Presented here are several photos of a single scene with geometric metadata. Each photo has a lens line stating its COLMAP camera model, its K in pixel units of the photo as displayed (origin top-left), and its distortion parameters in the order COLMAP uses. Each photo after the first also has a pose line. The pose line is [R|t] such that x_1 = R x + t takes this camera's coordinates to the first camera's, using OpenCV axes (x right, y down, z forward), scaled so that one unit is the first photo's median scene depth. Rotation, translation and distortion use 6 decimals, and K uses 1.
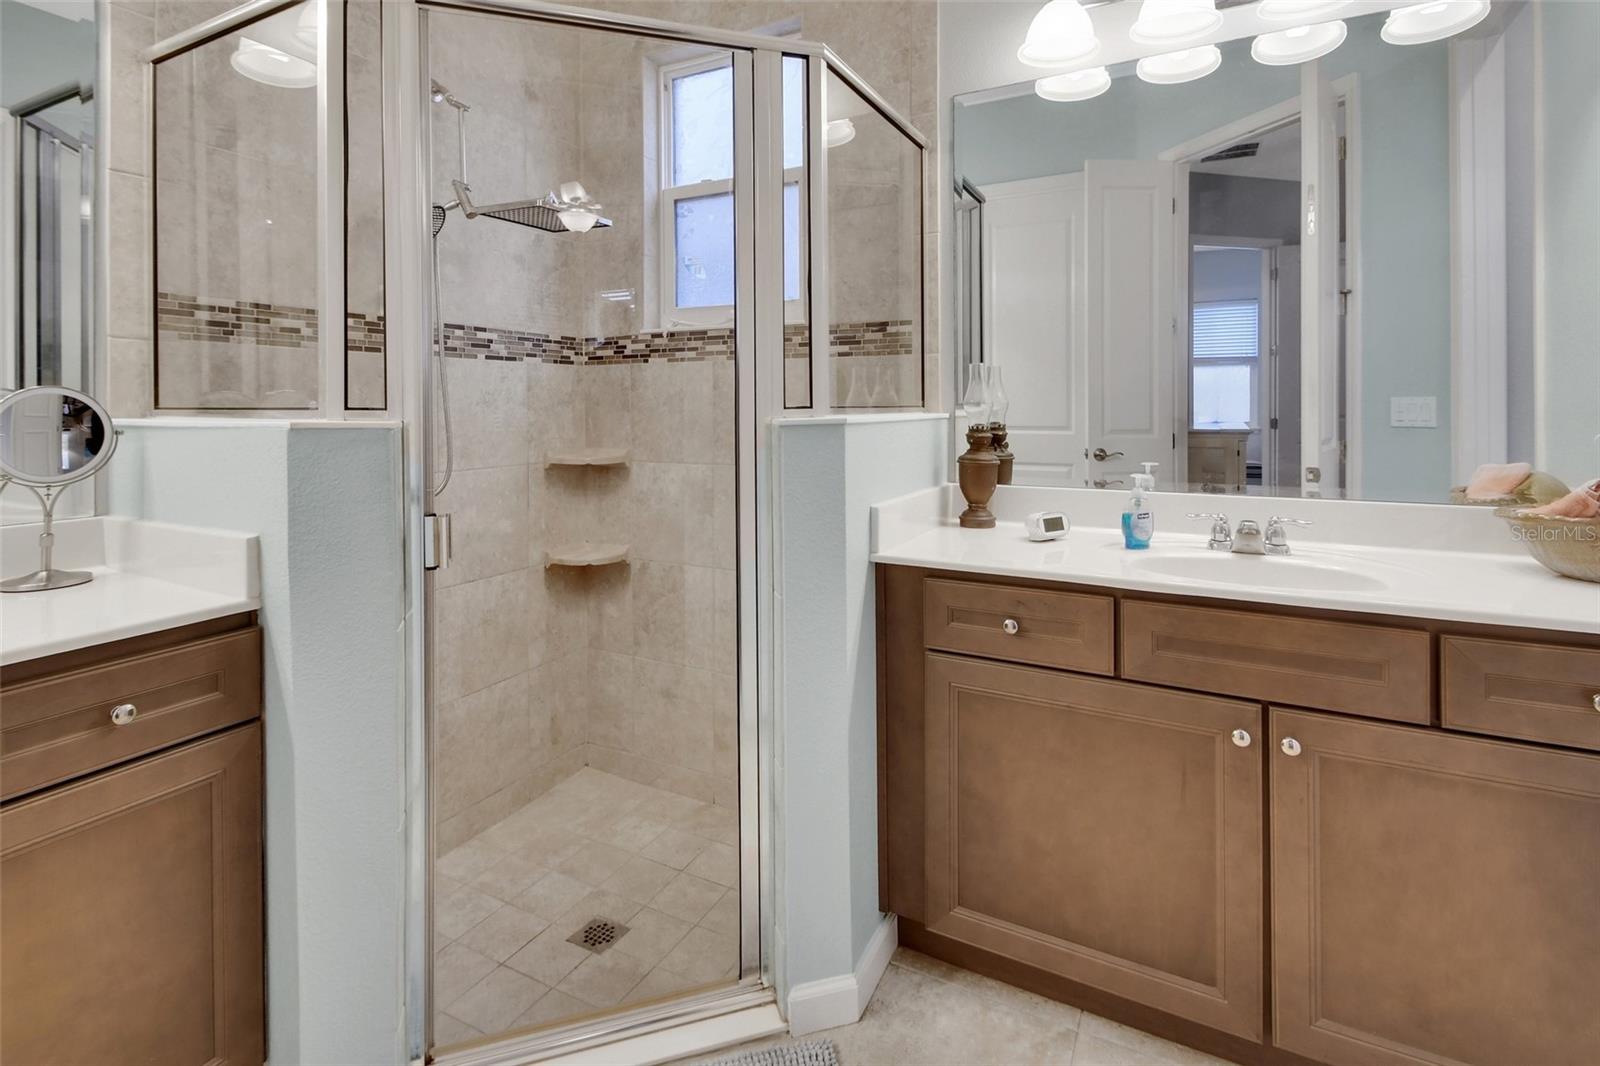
lens RADIAL K [[758.2, 0, 791.3], [0, 758.2, 399.3], [0, 0, 1]] dist [0.011309, -0.000913]
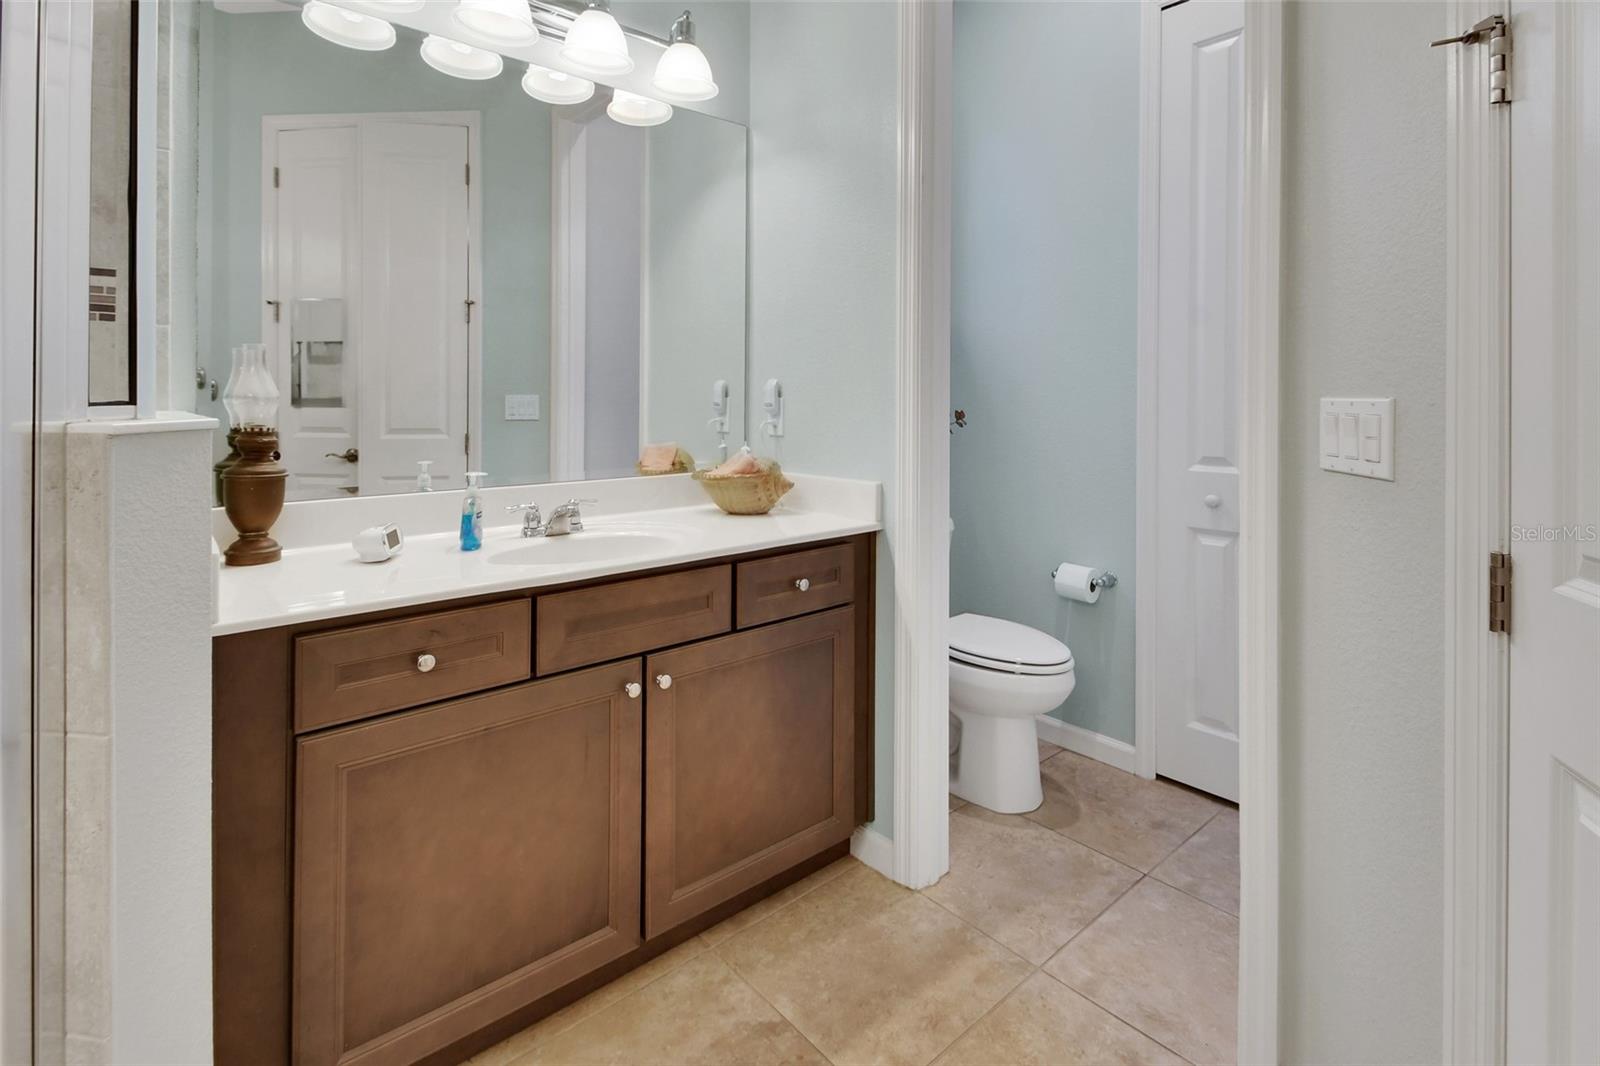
lens RADIAL K [[758.2, 0, 791.3], [0, 758.2, 399.3], [0, 0, 1]] dist [0.011309, -0.000913]
pose [[0.387586, 0.005424, 0.921818, -0.288202], [-0.009120, 0.999956, -0.002050, 0.004559], [-0.921789, -0.007612, 0.387618, 0.262478]]
